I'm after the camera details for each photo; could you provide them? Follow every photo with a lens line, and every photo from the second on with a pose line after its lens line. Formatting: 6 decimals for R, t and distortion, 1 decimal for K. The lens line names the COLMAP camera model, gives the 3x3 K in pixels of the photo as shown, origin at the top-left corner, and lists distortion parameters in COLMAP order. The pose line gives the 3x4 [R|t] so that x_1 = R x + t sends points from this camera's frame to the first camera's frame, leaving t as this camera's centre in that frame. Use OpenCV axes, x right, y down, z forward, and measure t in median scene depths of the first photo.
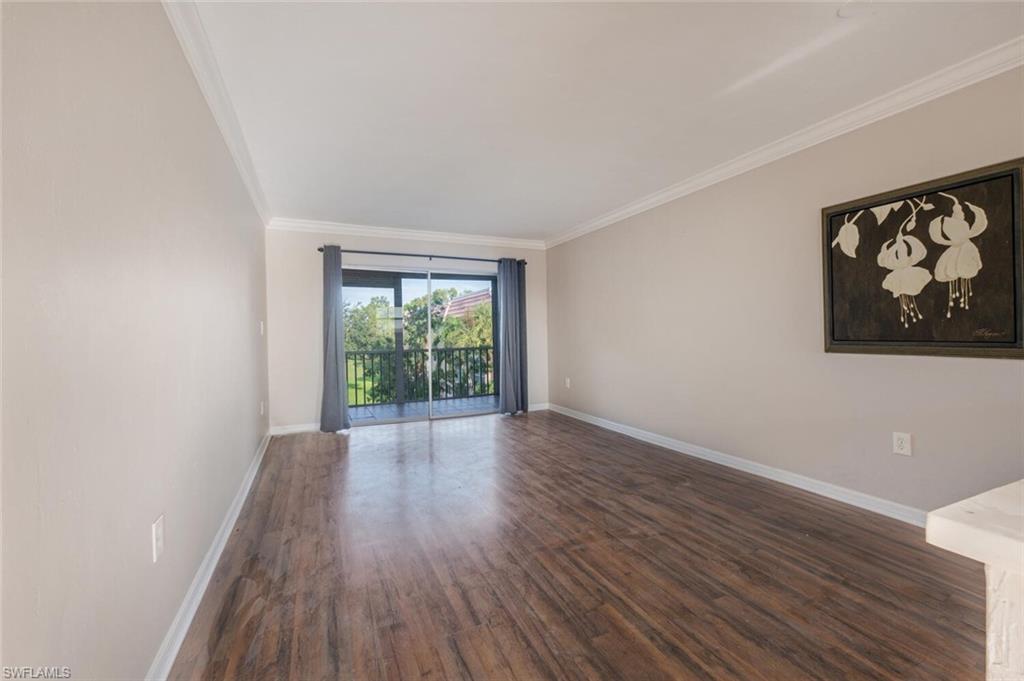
lens RADIAL K [[436.9, 0, 513.5], [0, 436.9, 338.2], [0, 0, 1]] dist [-0.002364, -0.000437]
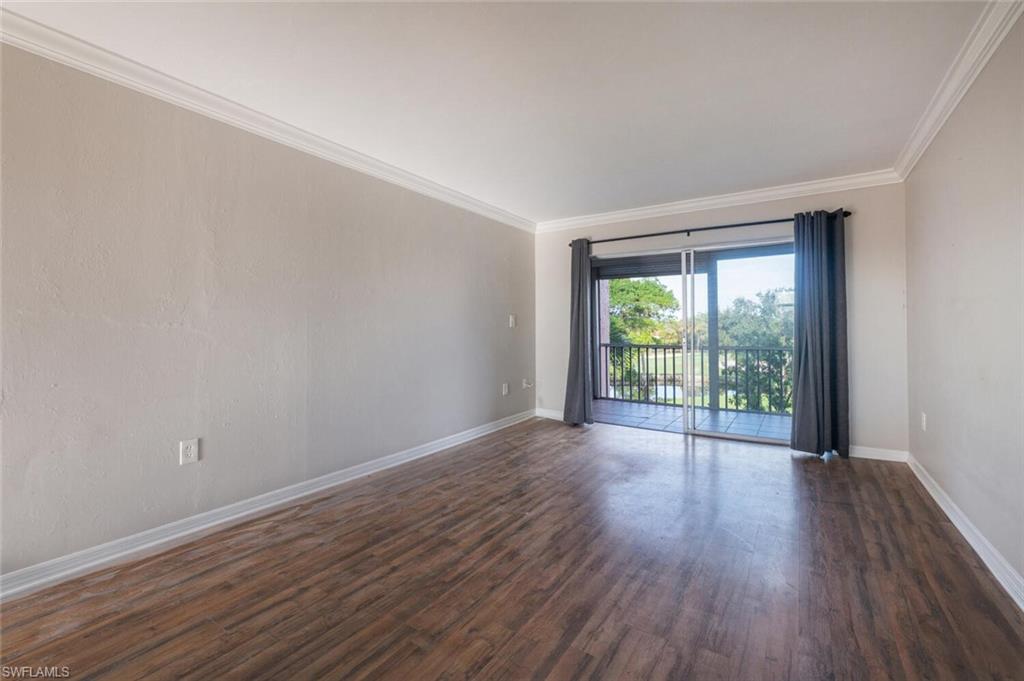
lens RADIAL K [[436.9, 0, 512.1], [0, 436.9, 330.1], [0, 0, 1]] dist [-0.002364, -0.000437]
pose [[0.530480, 0.015072, -0.847563, 0.793129], [-0.014299, 0.999859, 0.008830, -0.020429], [0.847577, 0.007435, 0.530621, 0.753348]]
